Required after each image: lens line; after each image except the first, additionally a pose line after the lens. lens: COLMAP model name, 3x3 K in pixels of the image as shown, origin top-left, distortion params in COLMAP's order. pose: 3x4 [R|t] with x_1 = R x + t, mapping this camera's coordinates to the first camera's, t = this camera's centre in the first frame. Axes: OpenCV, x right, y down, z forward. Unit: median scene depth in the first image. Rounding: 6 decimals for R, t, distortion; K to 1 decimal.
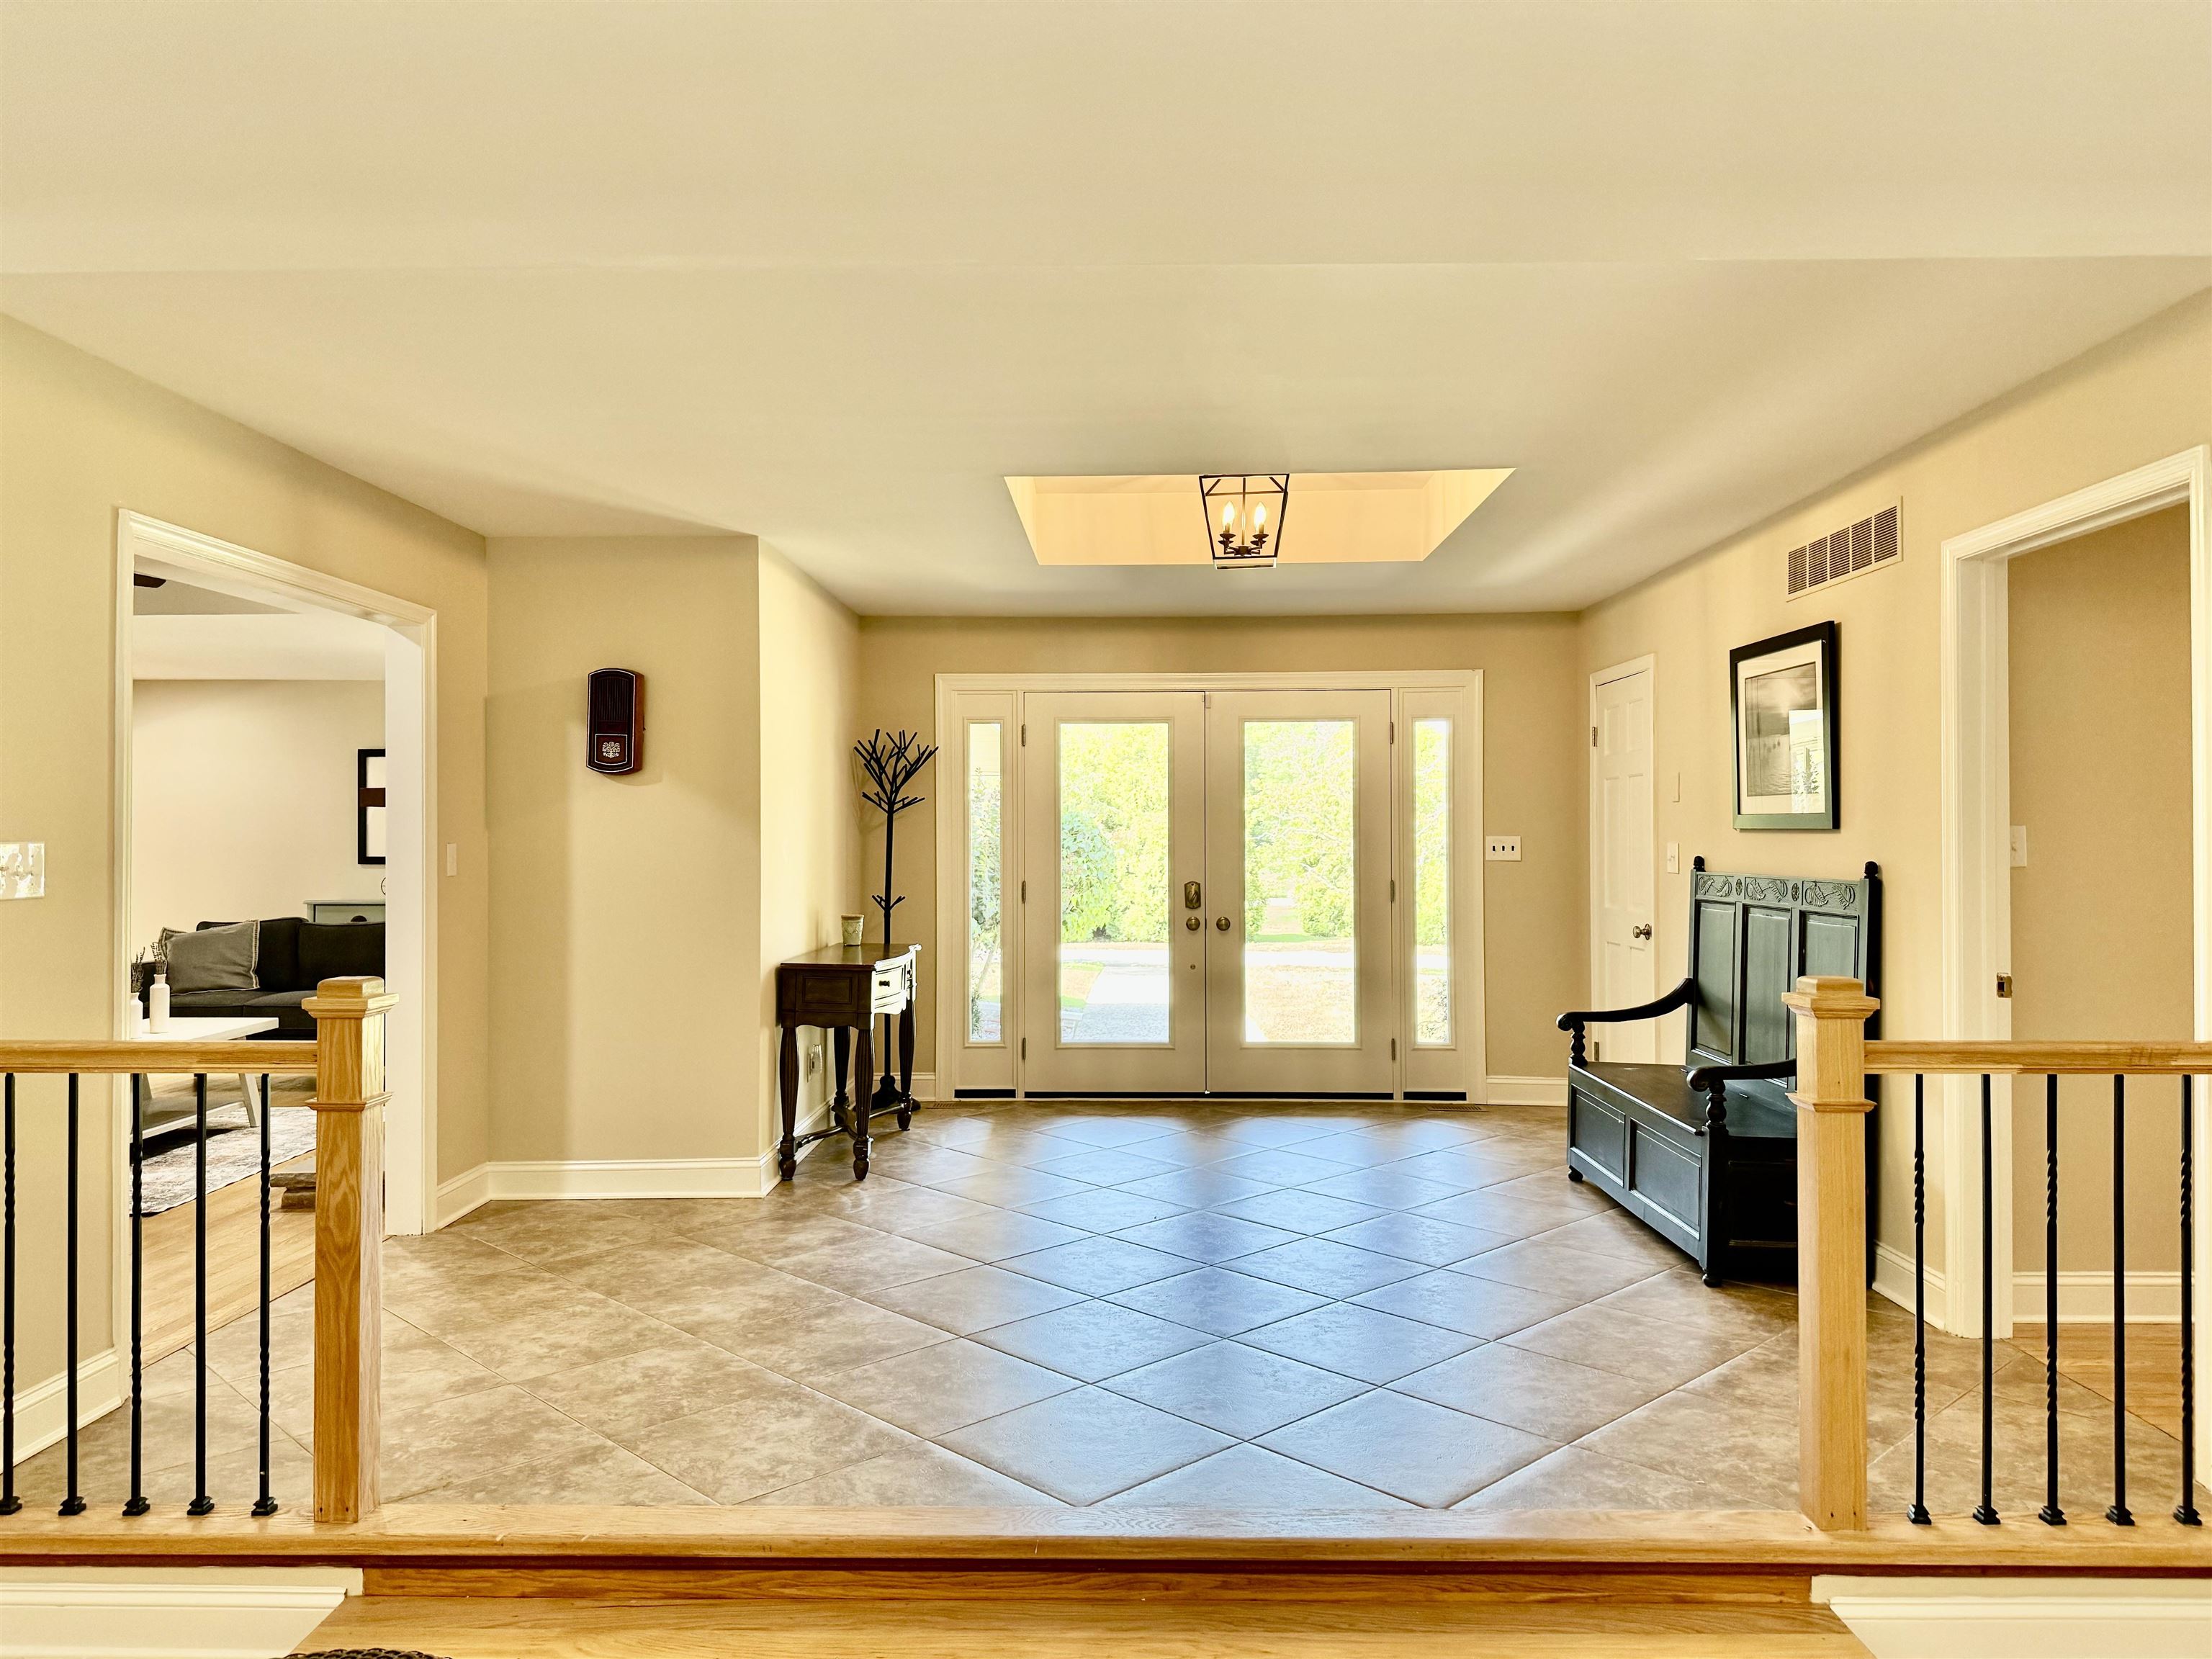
lens RADIAL K [[1544.0, 0, 1108.8], [0, 1544.0, 831.6], [0, 0, 1]] dist [0.089359, -0.114535]
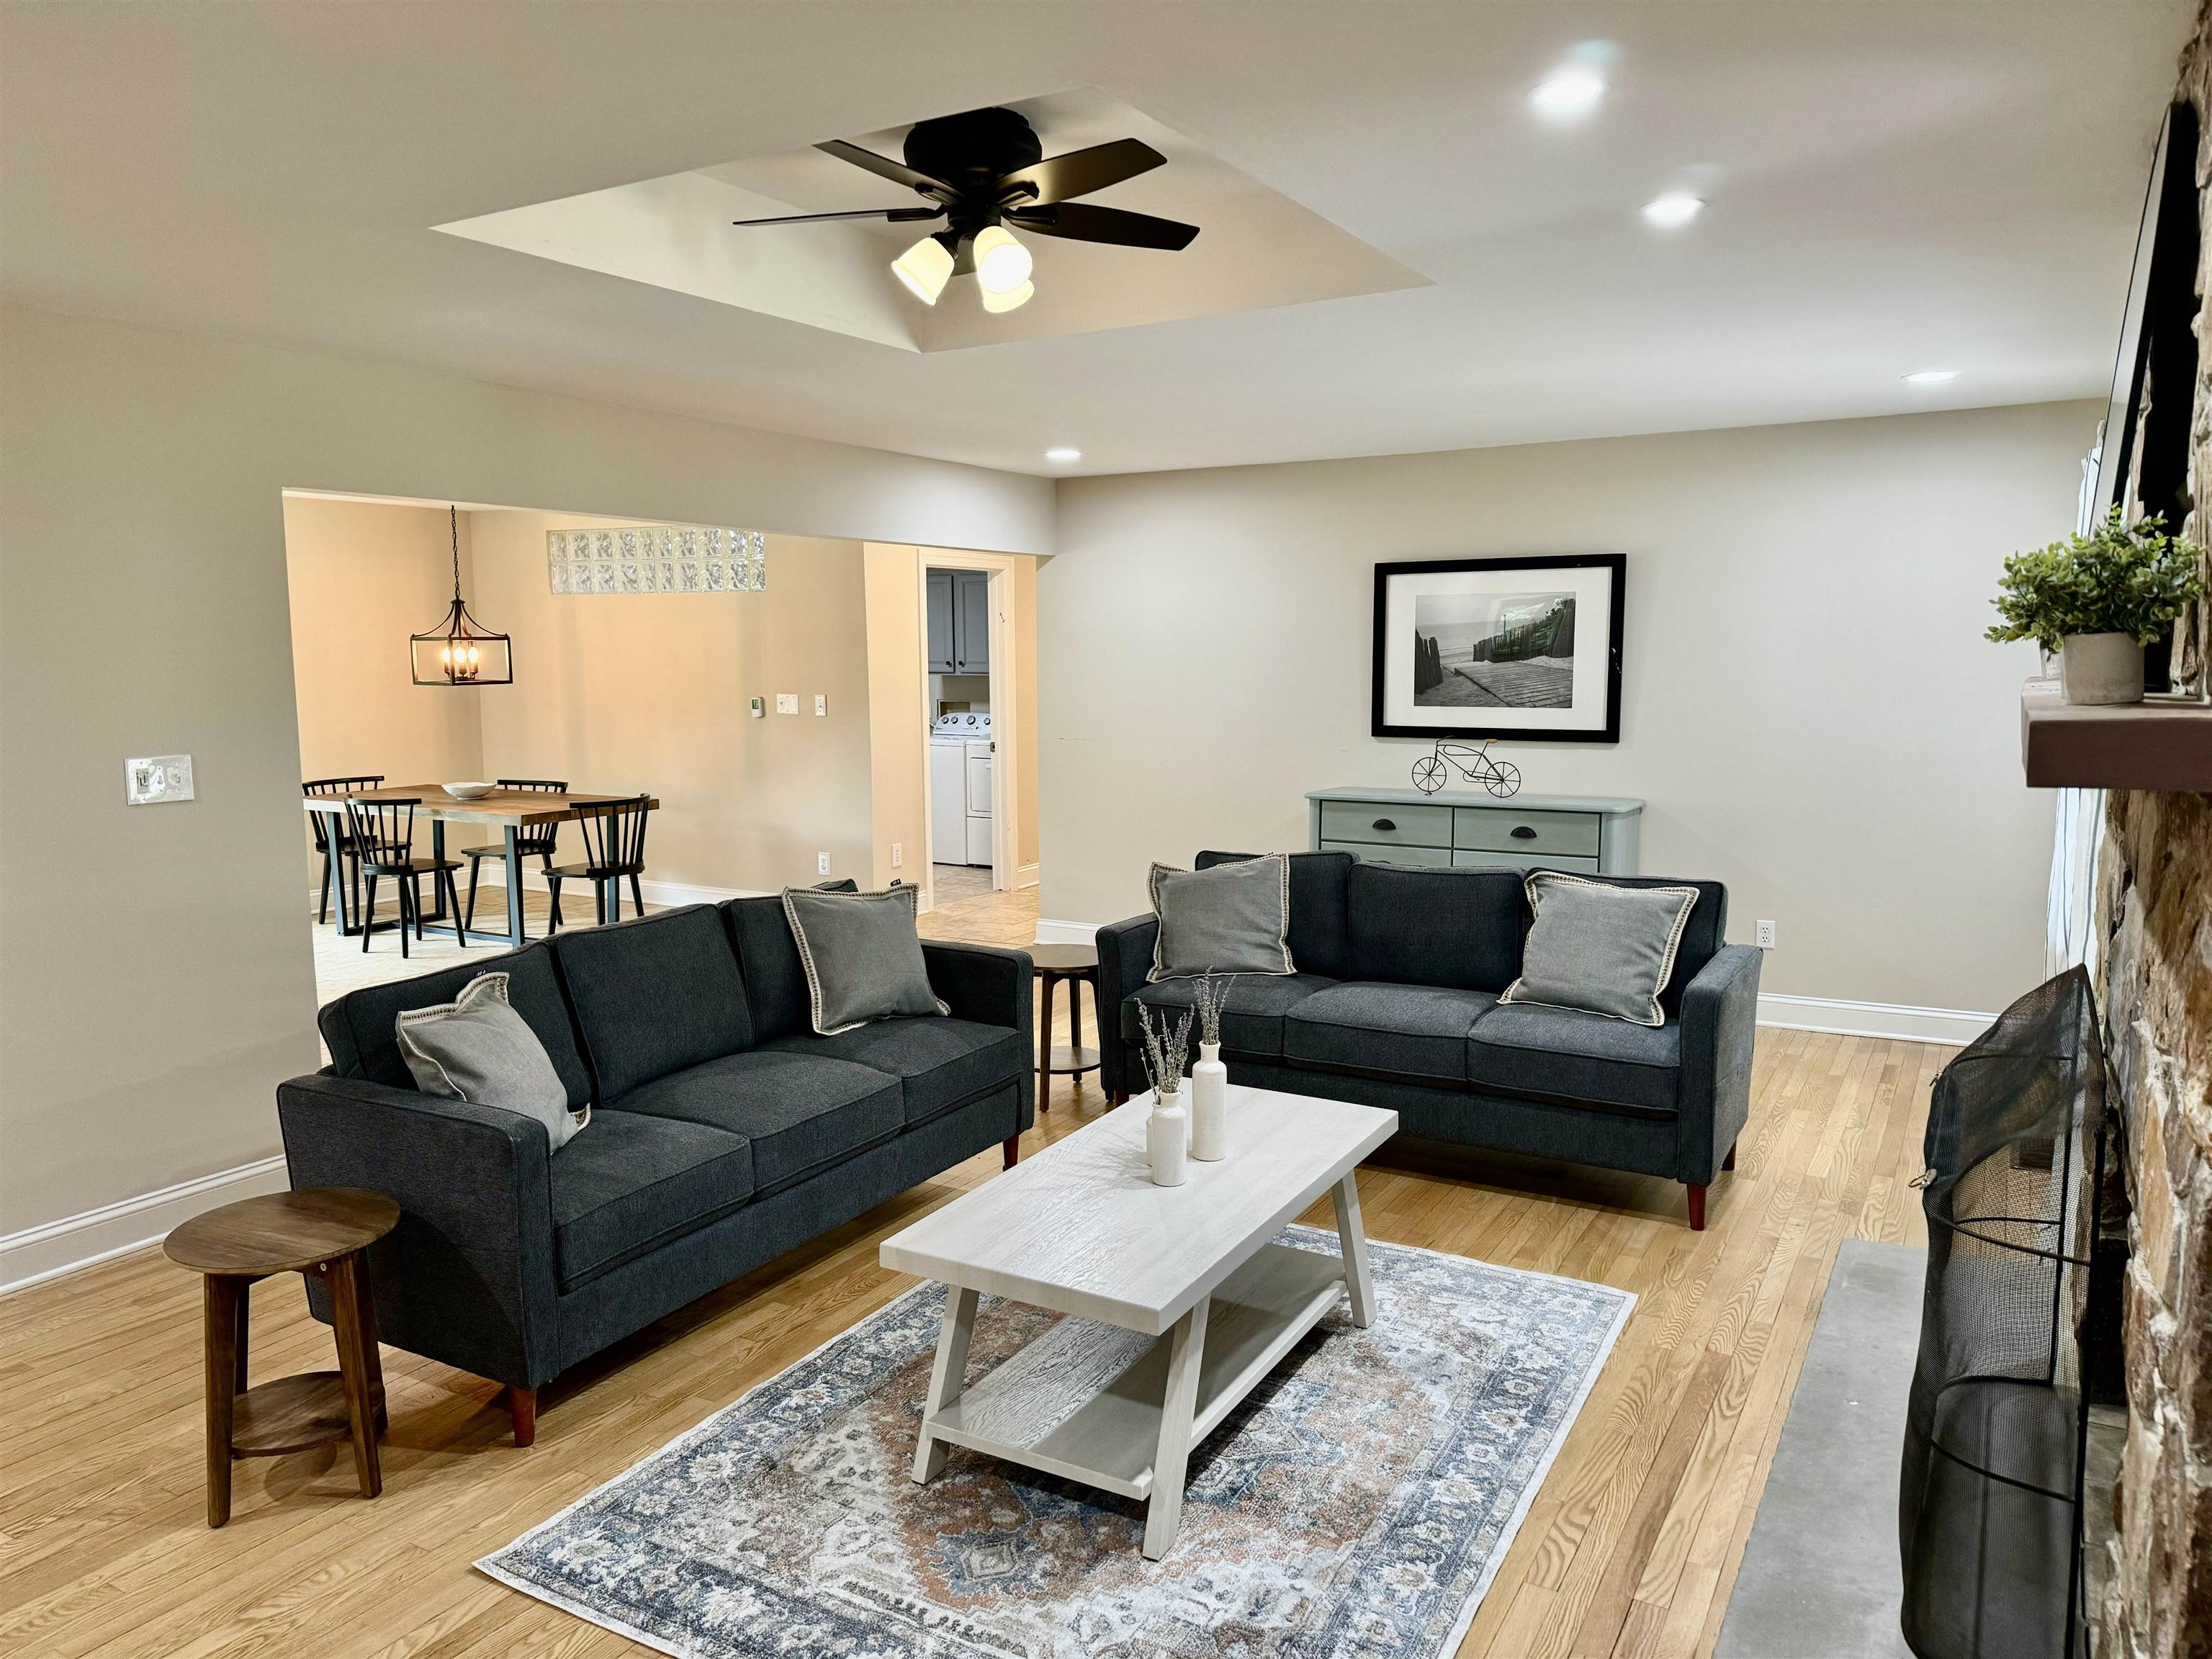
lens RADIAL K [[1544.0, 0, 1108.8], [0, 1544.0, 831.6], [0, 0, 1]] dist [0.089359, -0.114535]
pose [[0.874669, 0.053004, -0.481815, -0.454756], [0.005907, 0.992764, 0.119936, -0.033699], [0.484685, -0.107750, 0.868027, 0.650074]]
